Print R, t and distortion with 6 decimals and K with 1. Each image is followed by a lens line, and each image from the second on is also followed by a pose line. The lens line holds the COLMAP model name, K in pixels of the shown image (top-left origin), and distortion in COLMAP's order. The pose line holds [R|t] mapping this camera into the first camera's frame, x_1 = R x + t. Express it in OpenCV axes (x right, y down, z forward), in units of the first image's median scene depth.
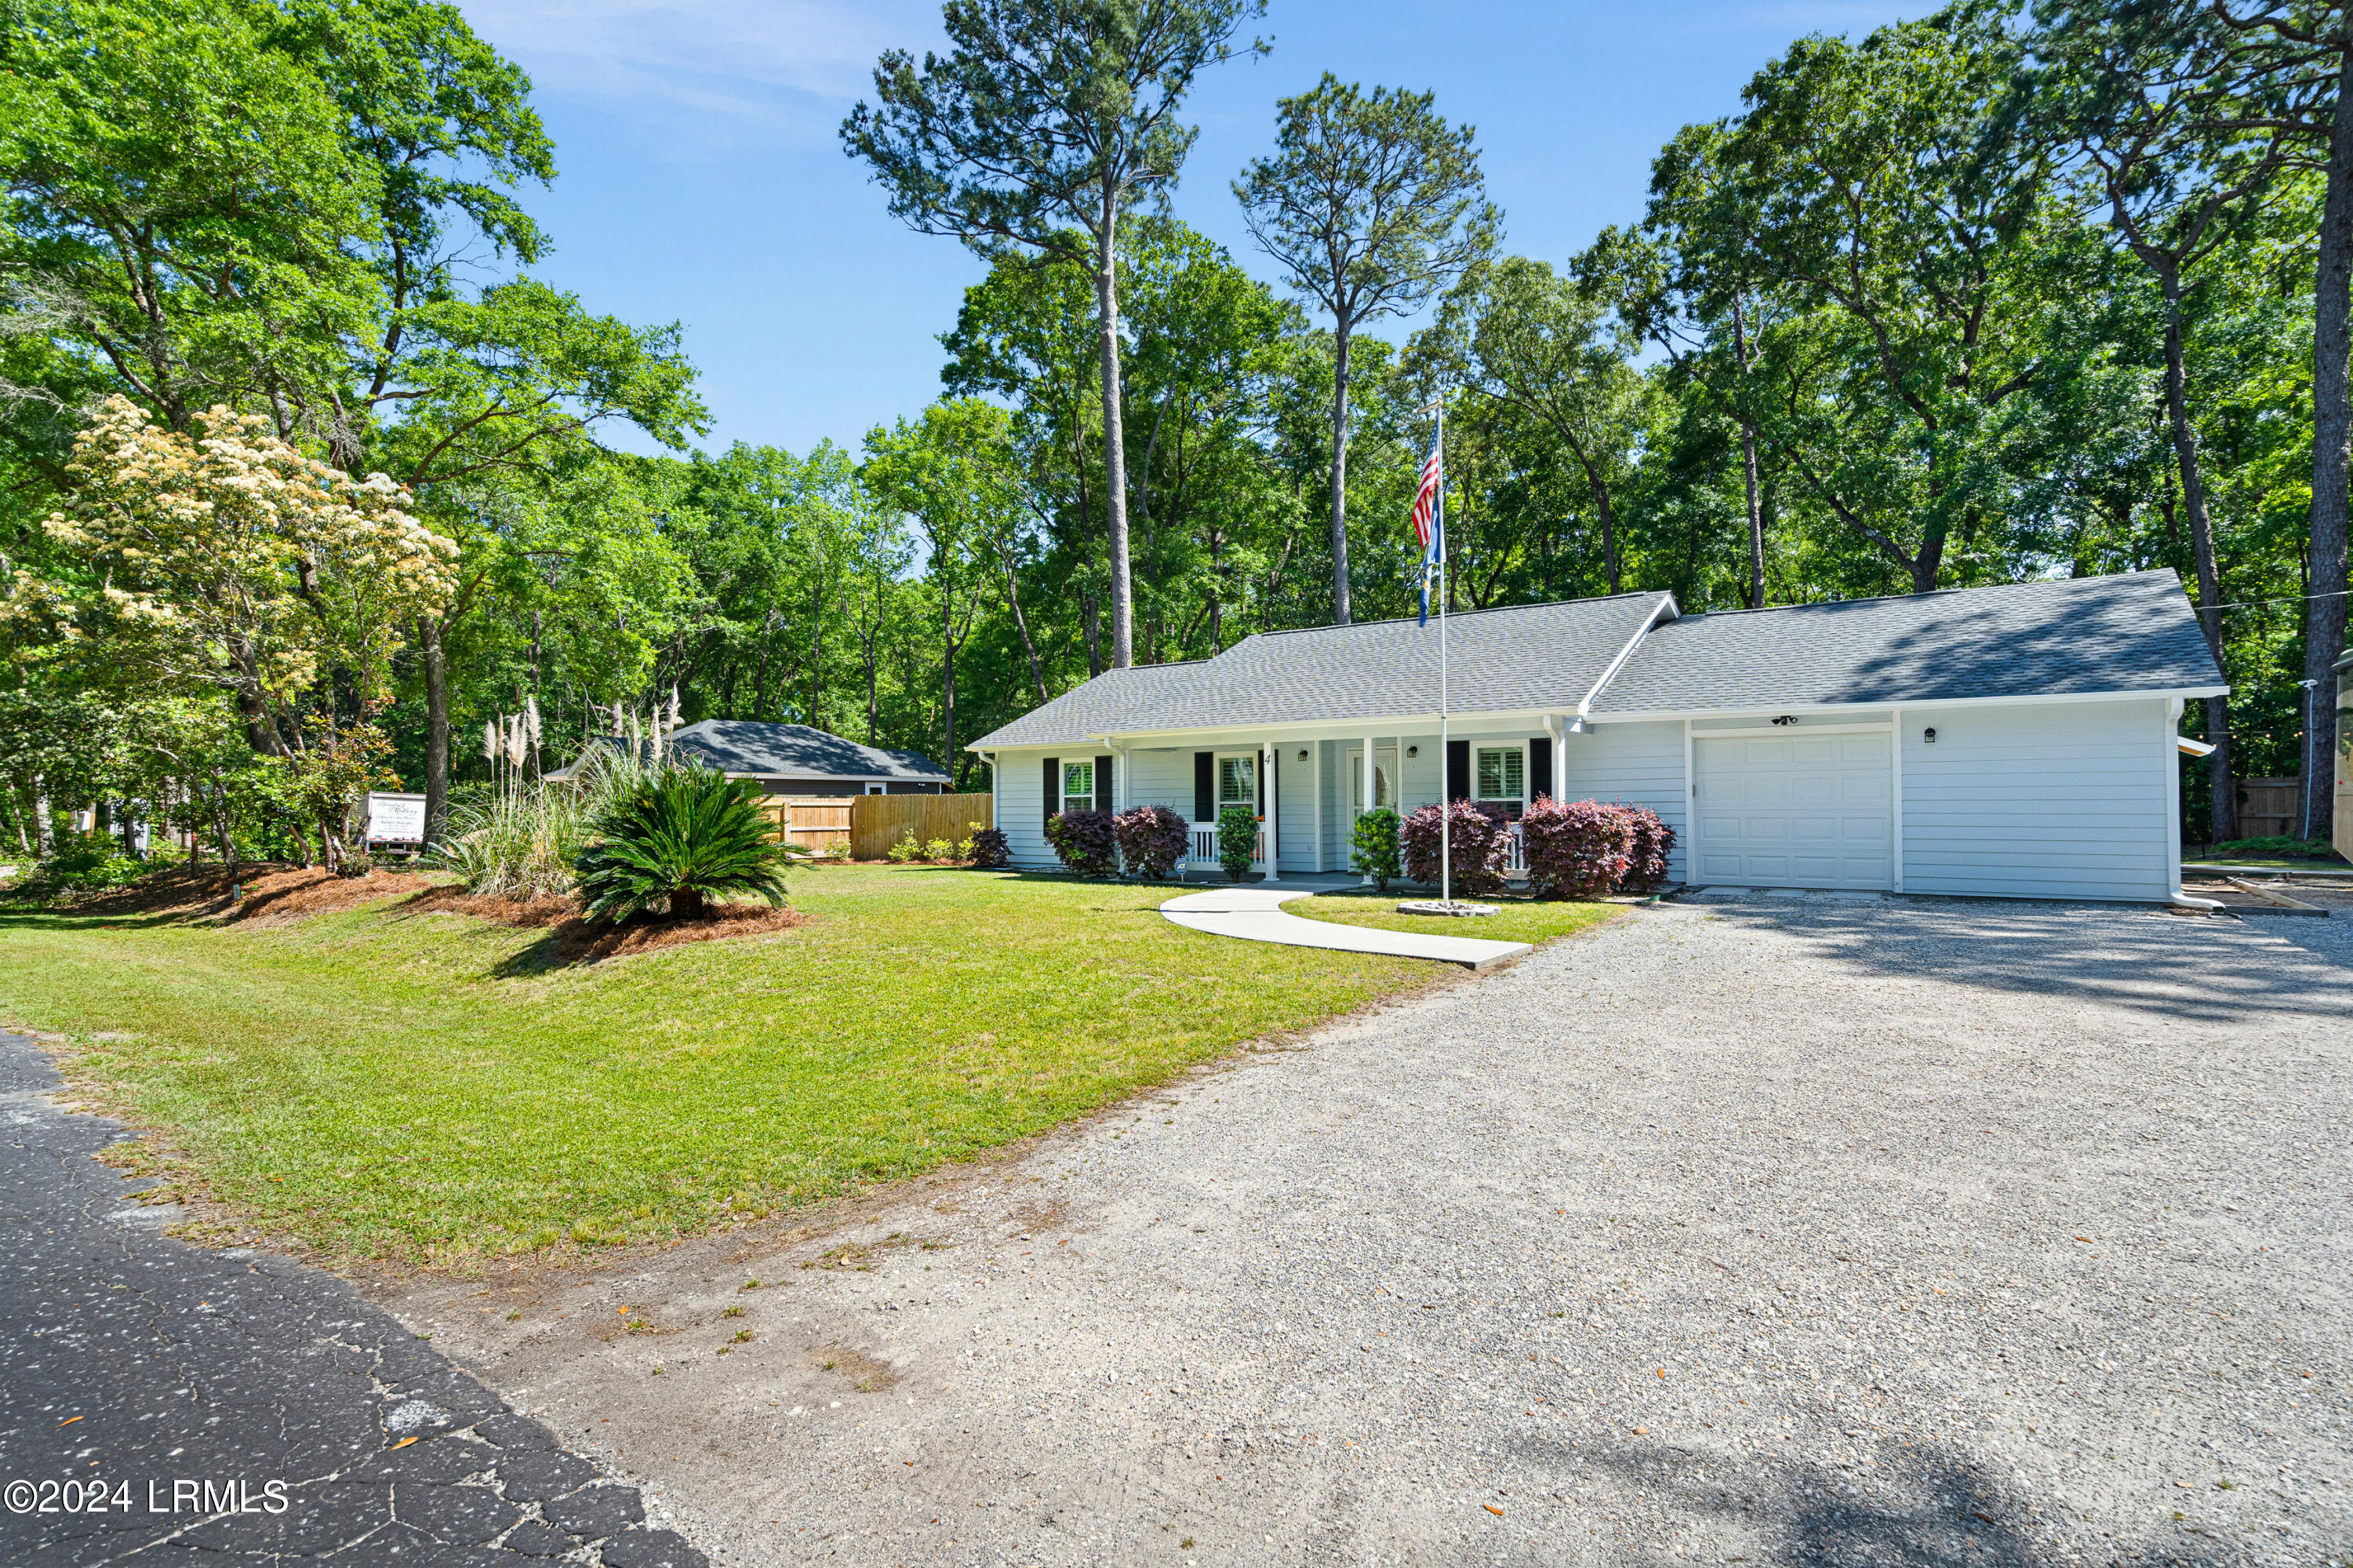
lens RADIAL K [[1154.1, 0, 1176.5], [0, 1154.1, 784.0], [0, 0, 1]] dist [0.020020, -0.022198]
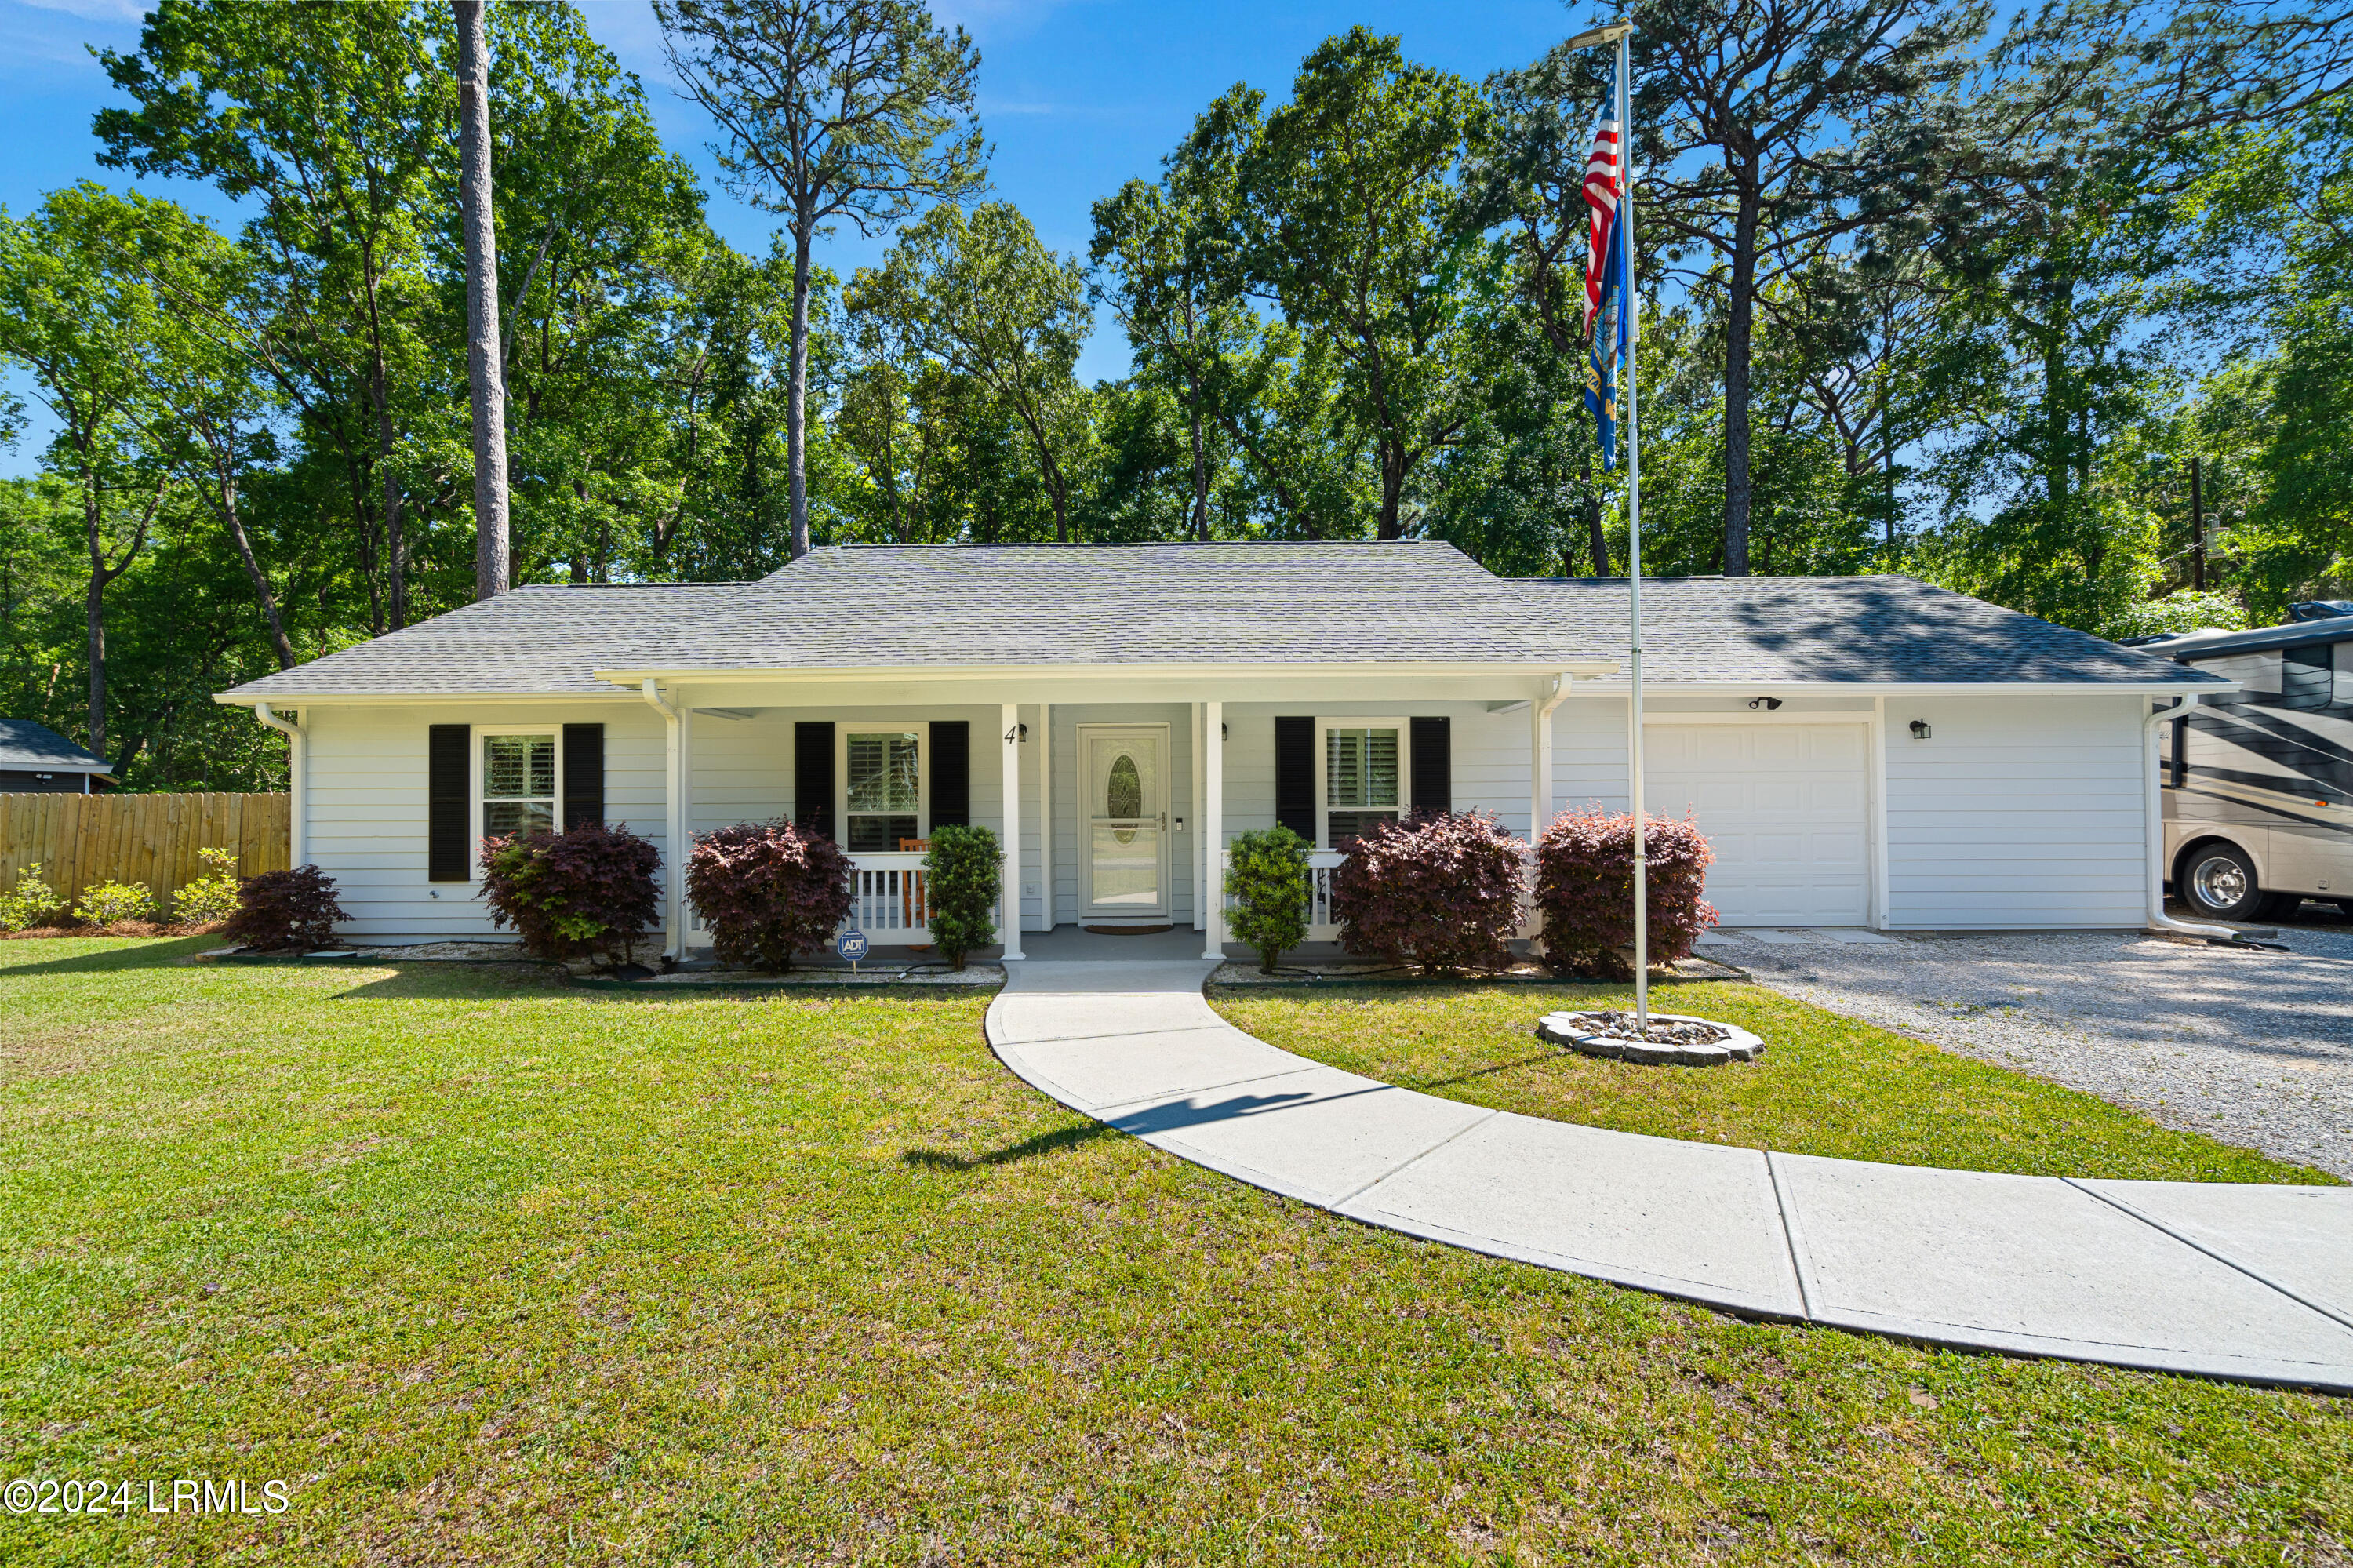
lens RADIAL K [[1056.6, 0, 1176.5], [0, 1056.6, 784.0], [0, 0, 1]] dist [-0.001126, 0.004242]
pose [[0.819584, 0.010196, 0.572868, -0.102359], [-0.009899, 0.999944, -0.003634, 0.001798], [-0.572873, -0.002693, 0.819640, 0.397124]]
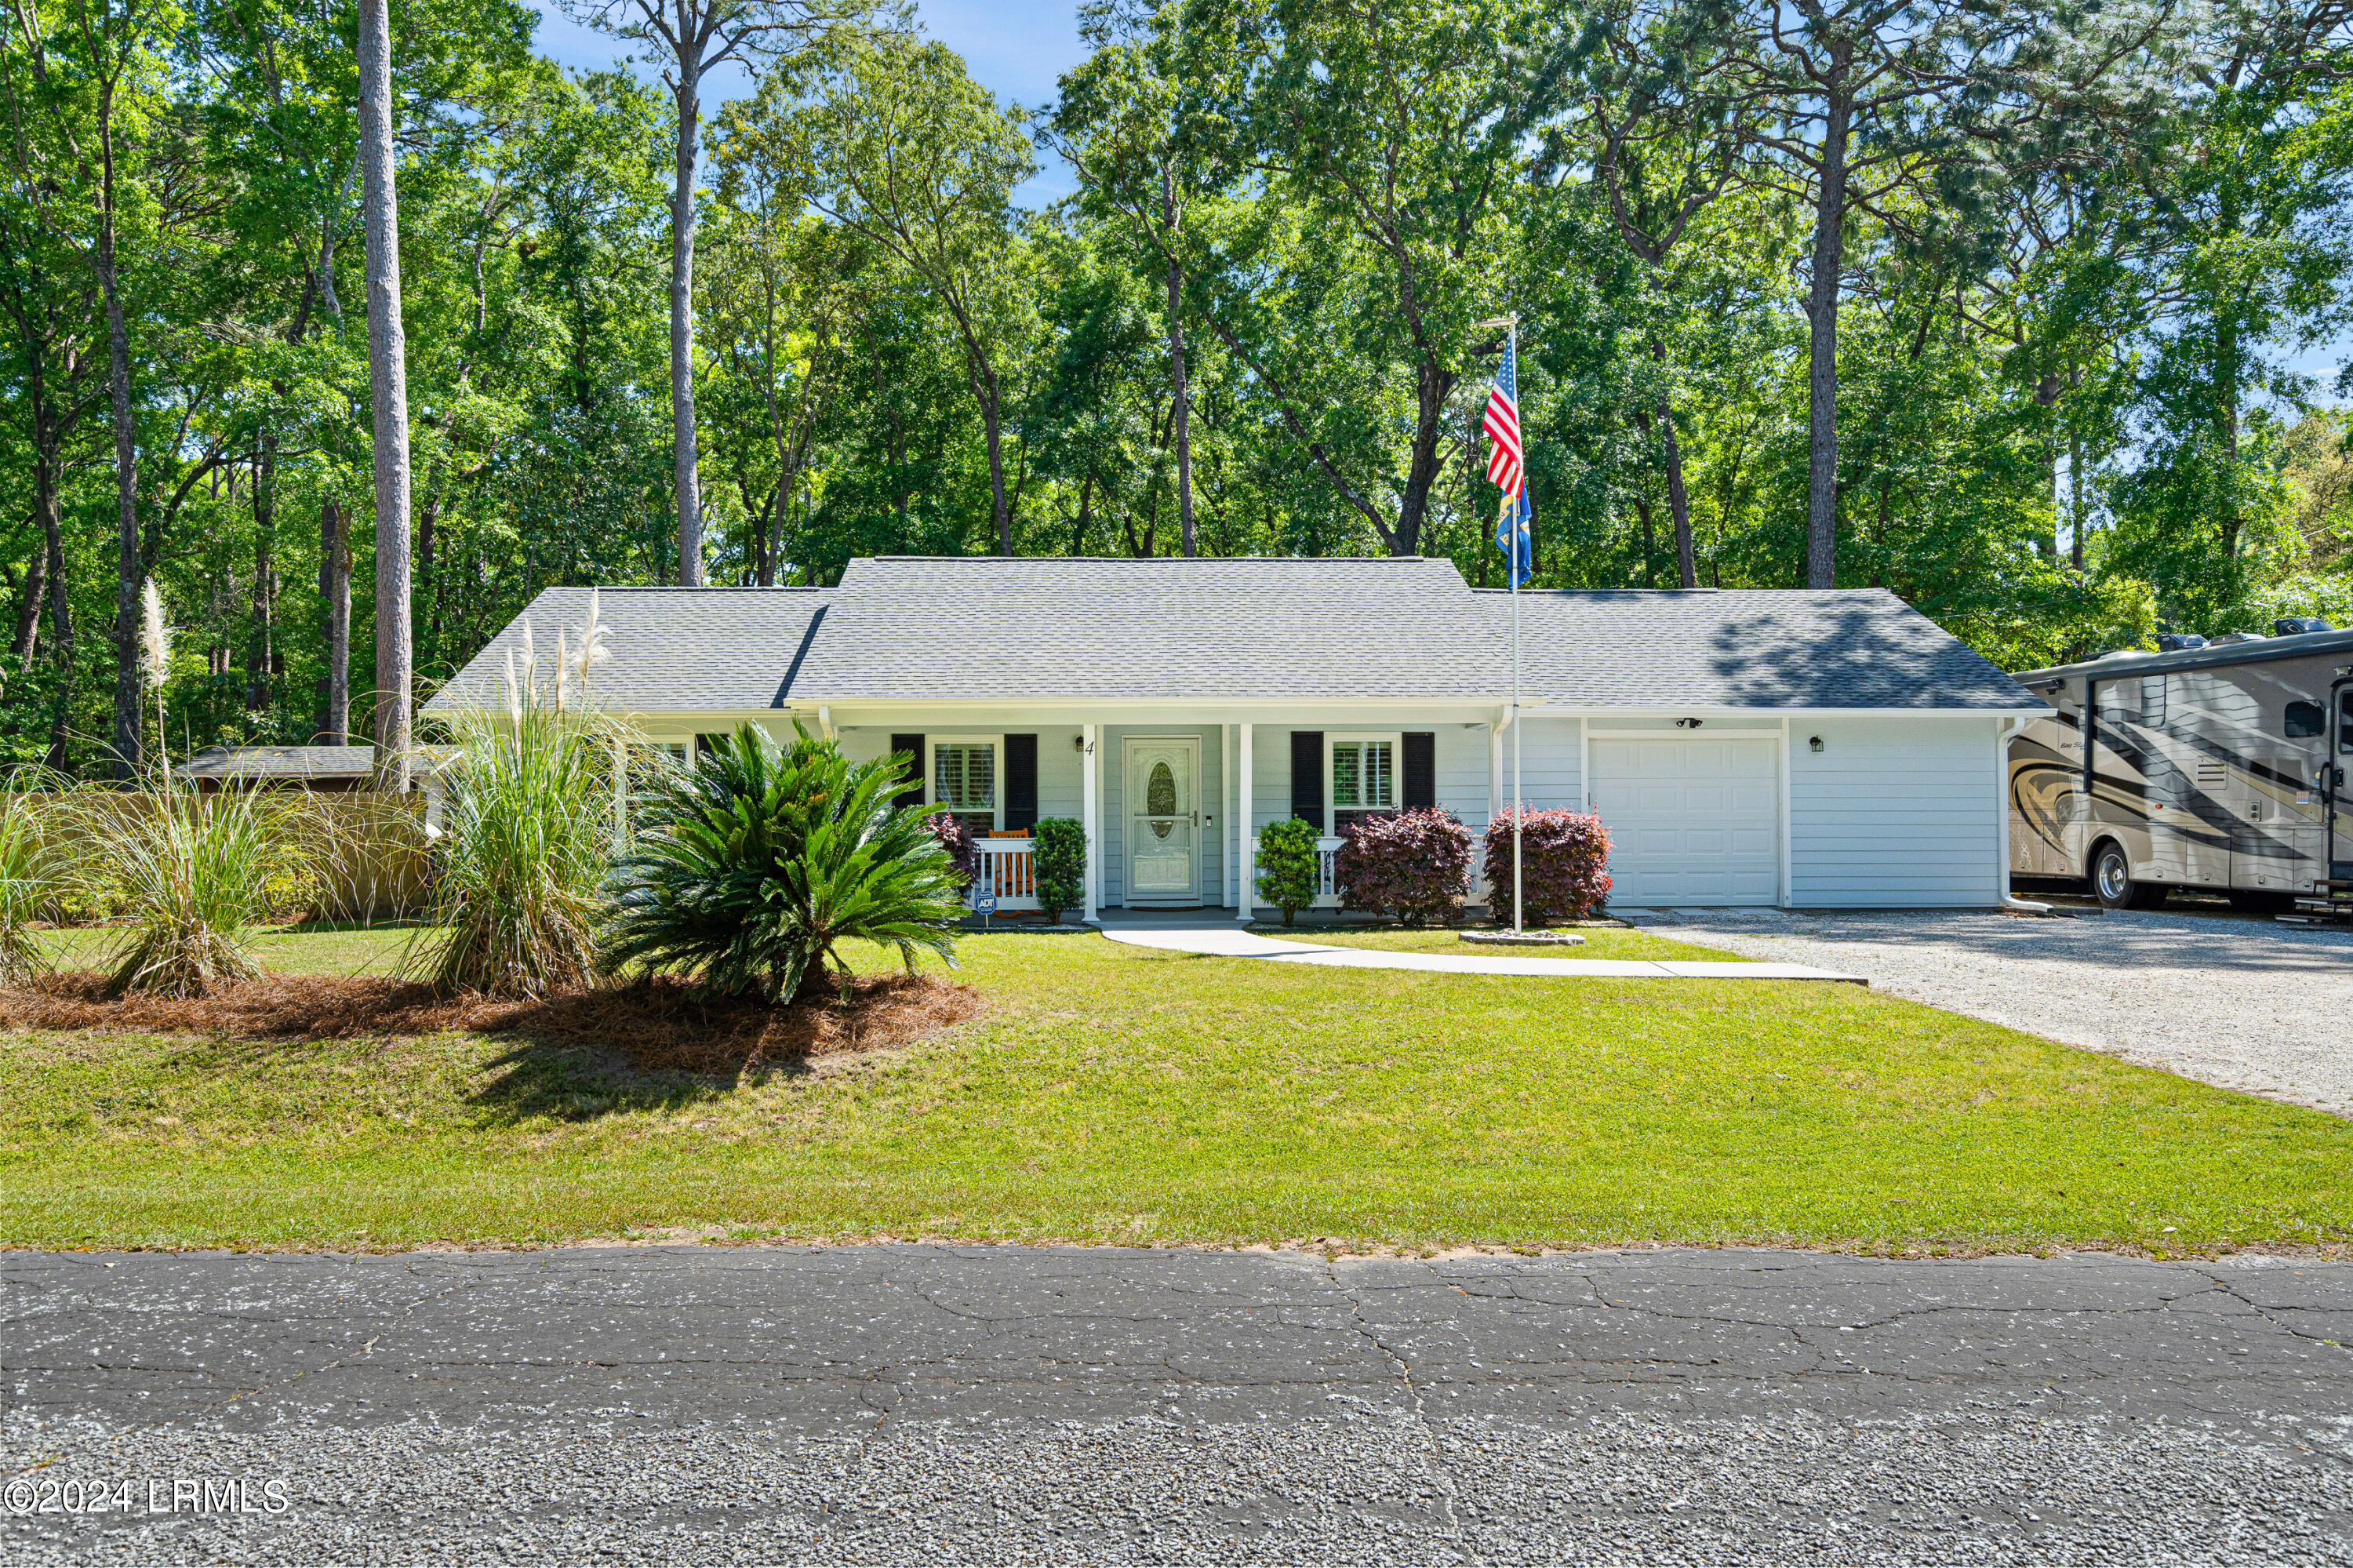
lens RADIAL K [[1838.9, 0, 1176.5], [0, 1838.9, 784.0], [0, 0, 1]] dist [0.004029, -0.000131]
pose [[0.794363, 0.015133, 0.607255, -0.402724], [-0.012469, 0.999885, -0.008606, 0.006576], [-0.607316, -0.000736, 0.794460, 0.058386]]
